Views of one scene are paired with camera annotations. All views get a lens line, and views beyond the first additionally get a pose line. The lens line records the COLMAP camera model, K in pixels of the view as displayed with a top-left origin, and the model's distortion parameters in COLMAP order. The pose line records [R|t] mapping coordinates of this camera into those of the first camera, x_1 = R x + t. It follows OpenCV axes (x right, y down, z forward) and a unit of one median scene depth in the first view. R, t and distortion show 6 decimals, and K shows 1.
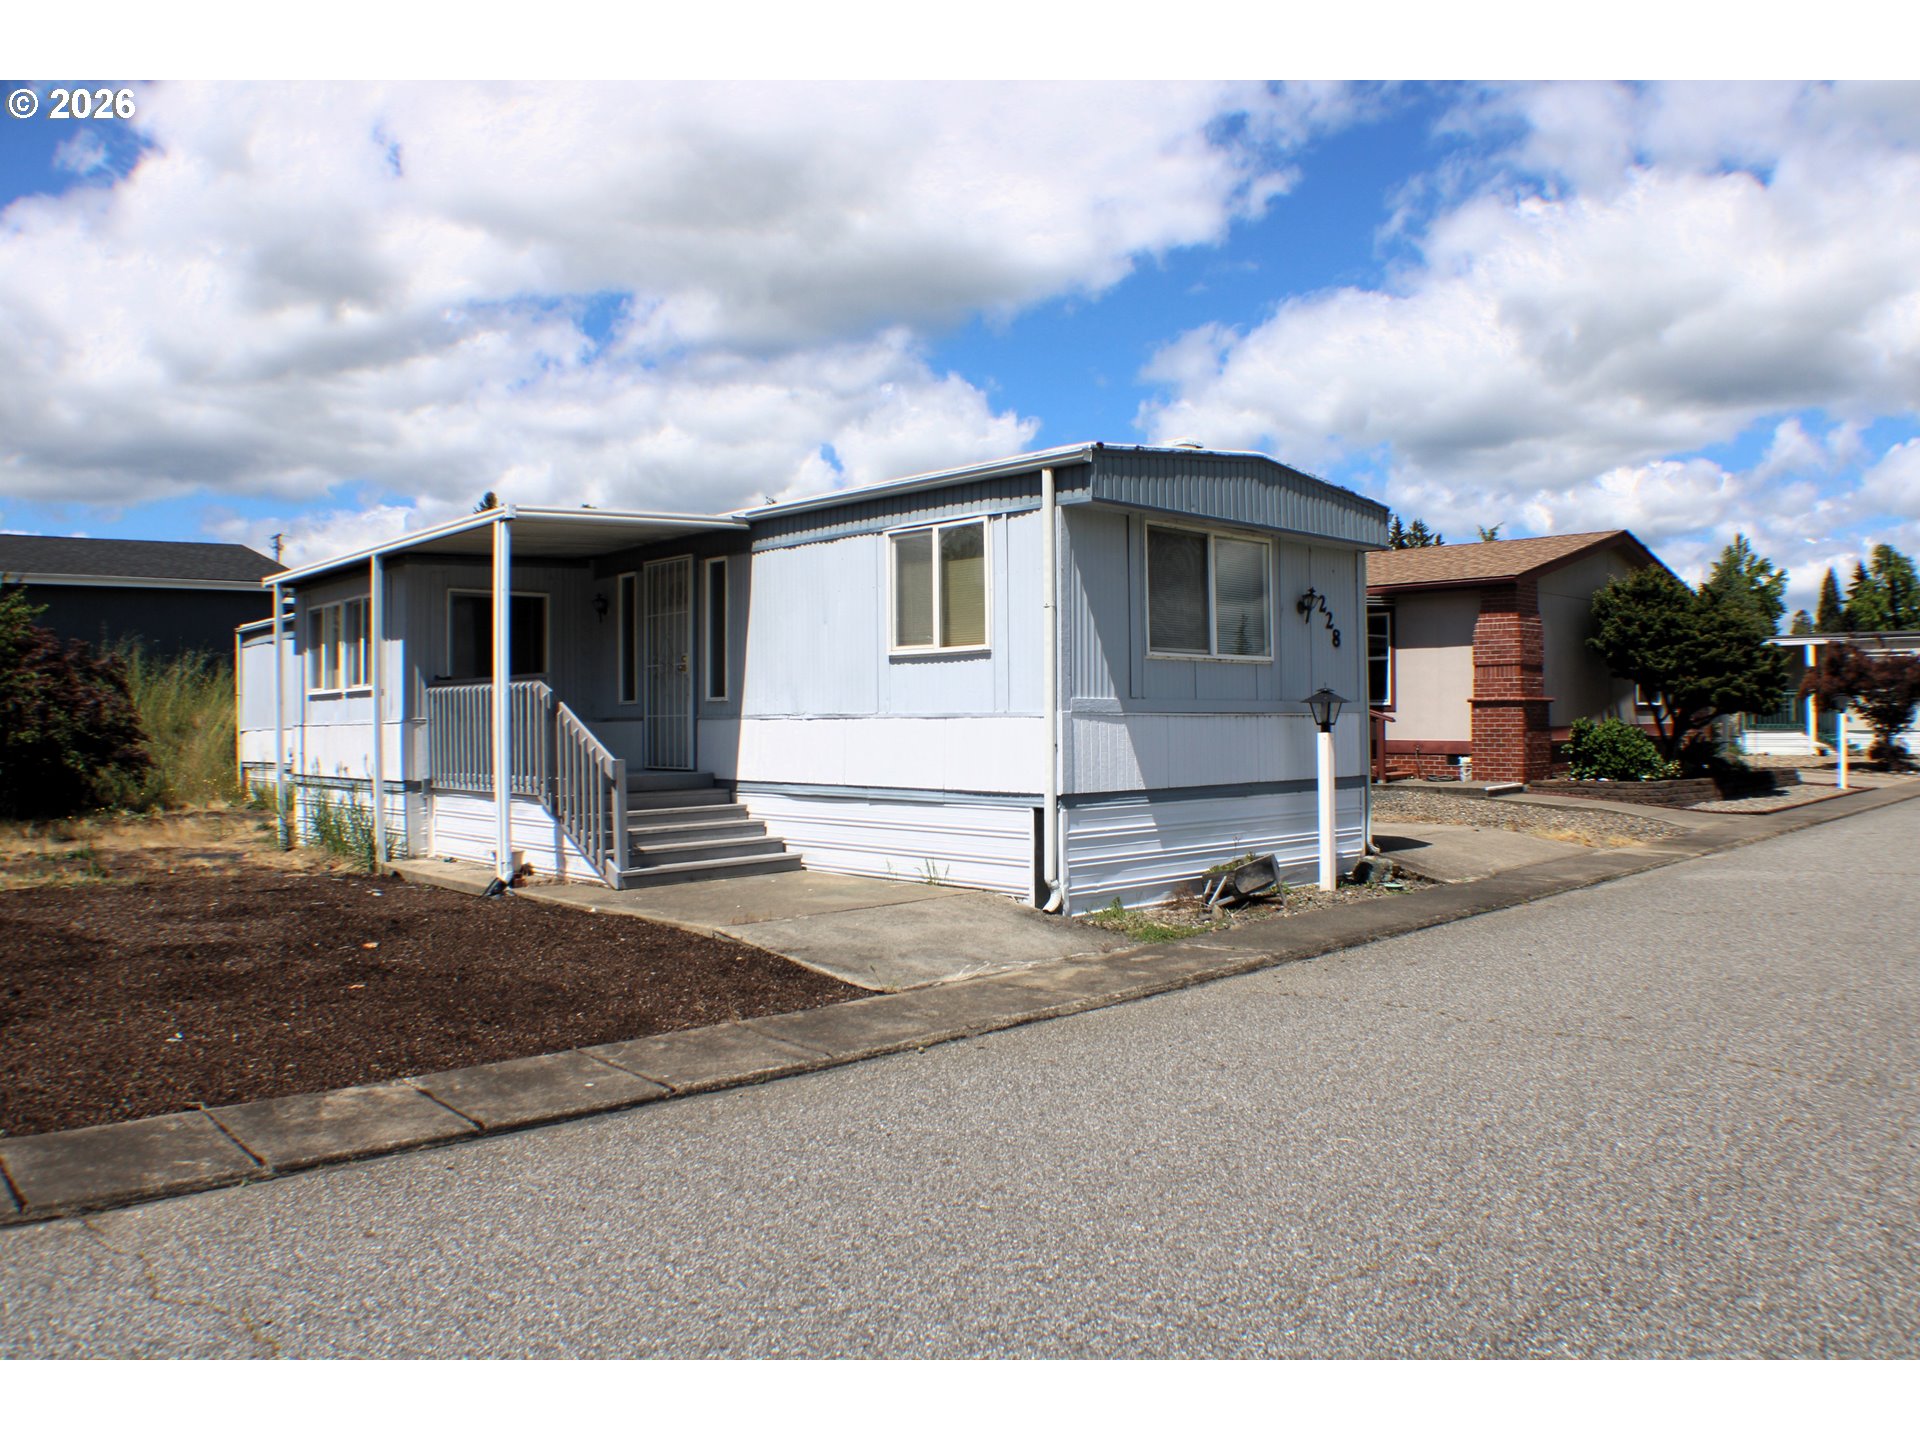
lens RADIAL K [[1450.9, 0, 960.0], [0, 1450.9, 720.0], [0, 0, 1]] dist [-0.239193, 0.000129]
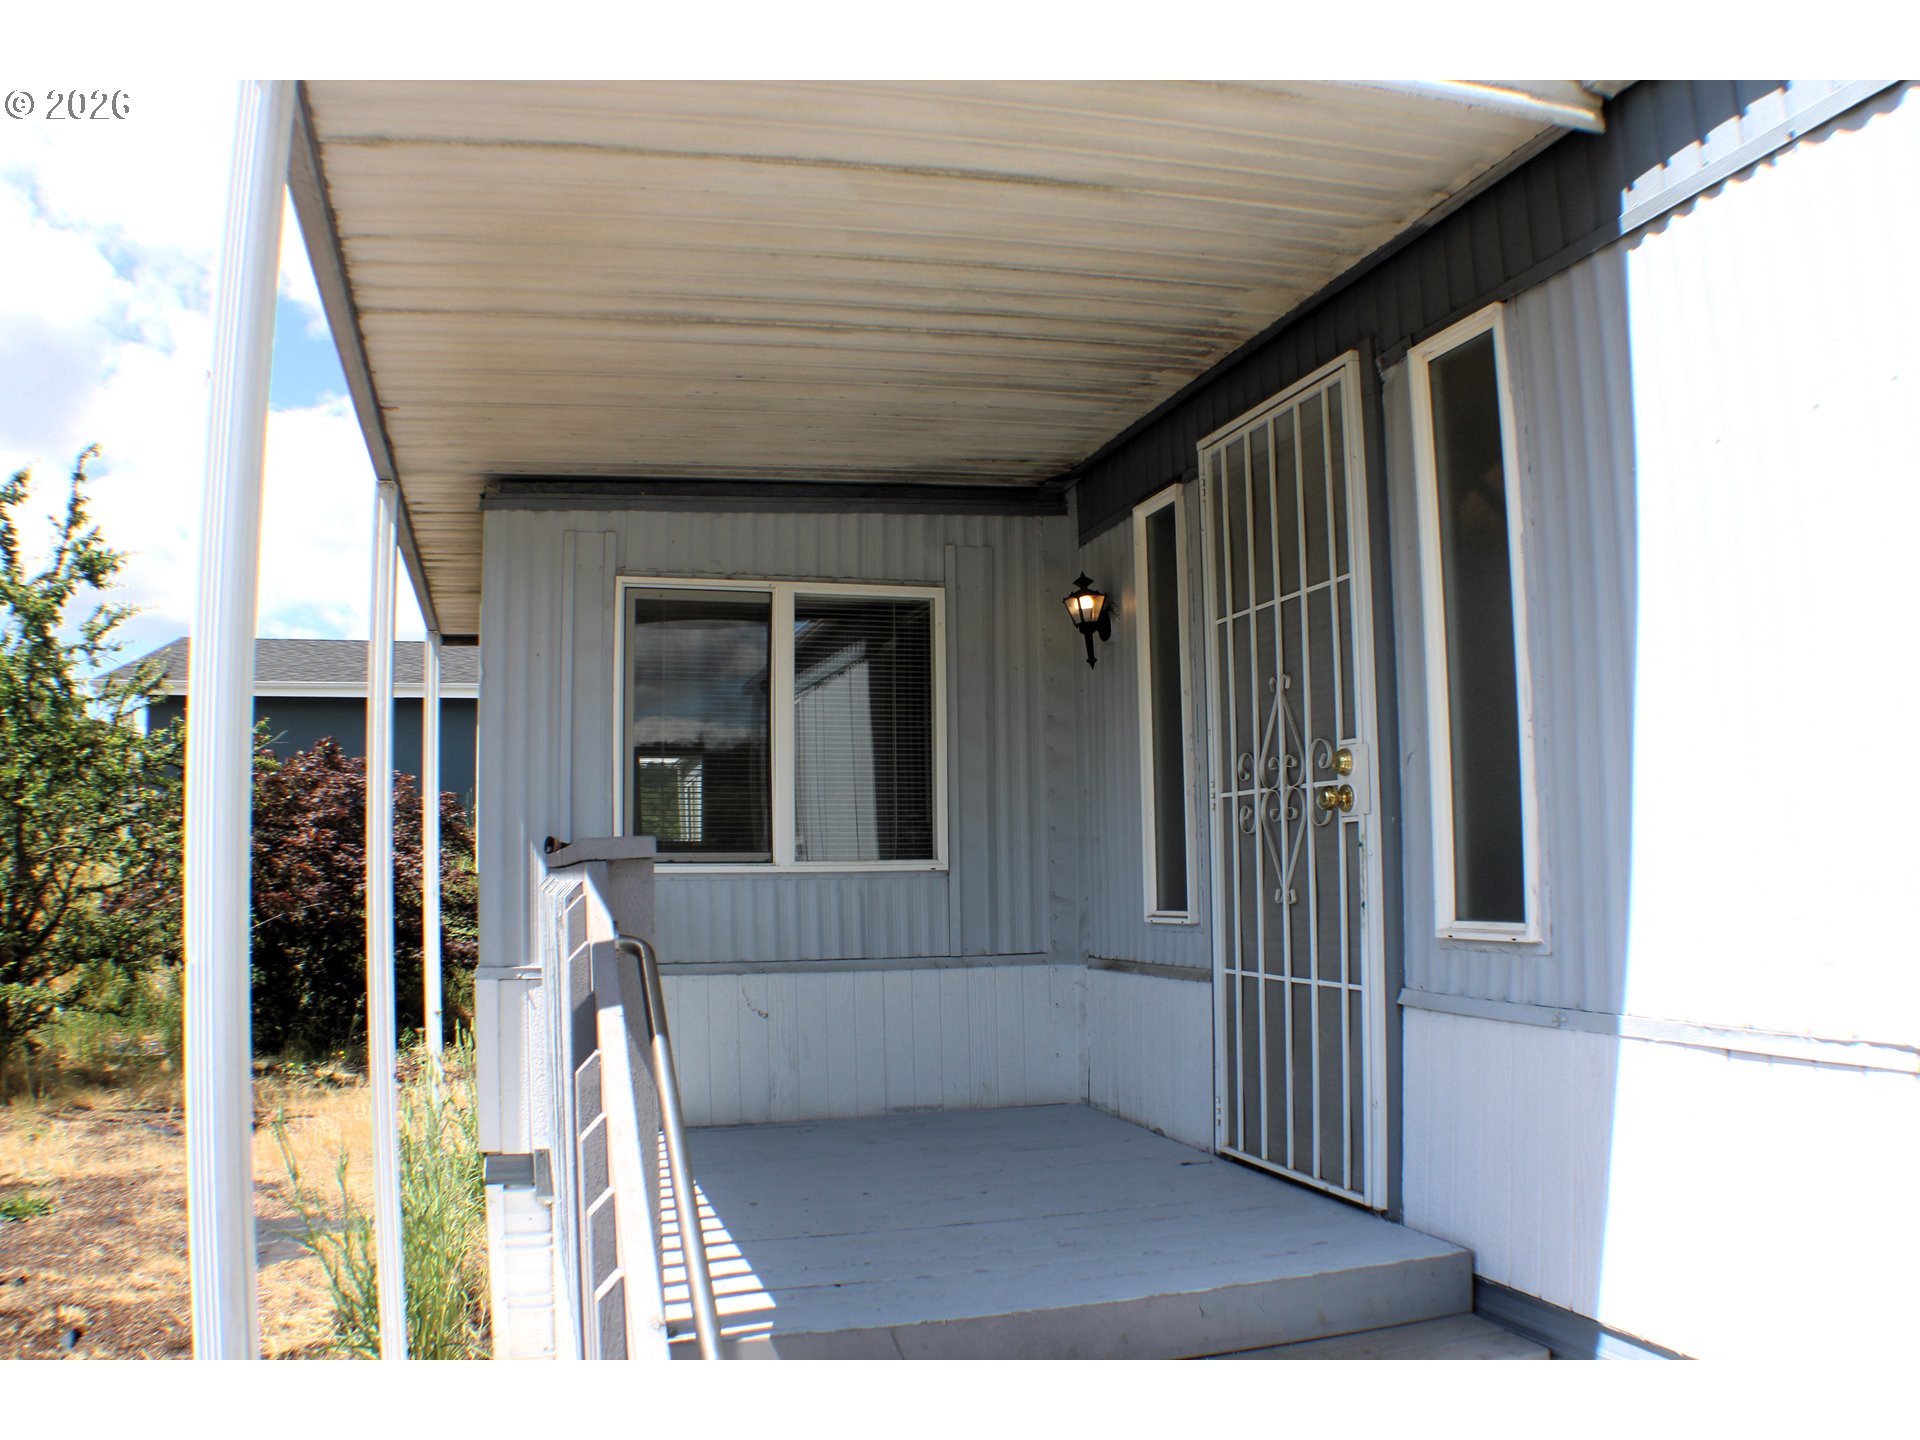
lens RADIAL K [[1552.3, 0, 964.7], [0, 1552.3, 744.1], [0, 0, 1]] dist [-0.233689, 0.109165]
pose [[0.895543, -0.042944, -0.442899, -0.130518], [0.010713, 0.997124, -0.075021, -0.025803], [0.444847, 0.062440, 0.893427, 0.719982]]
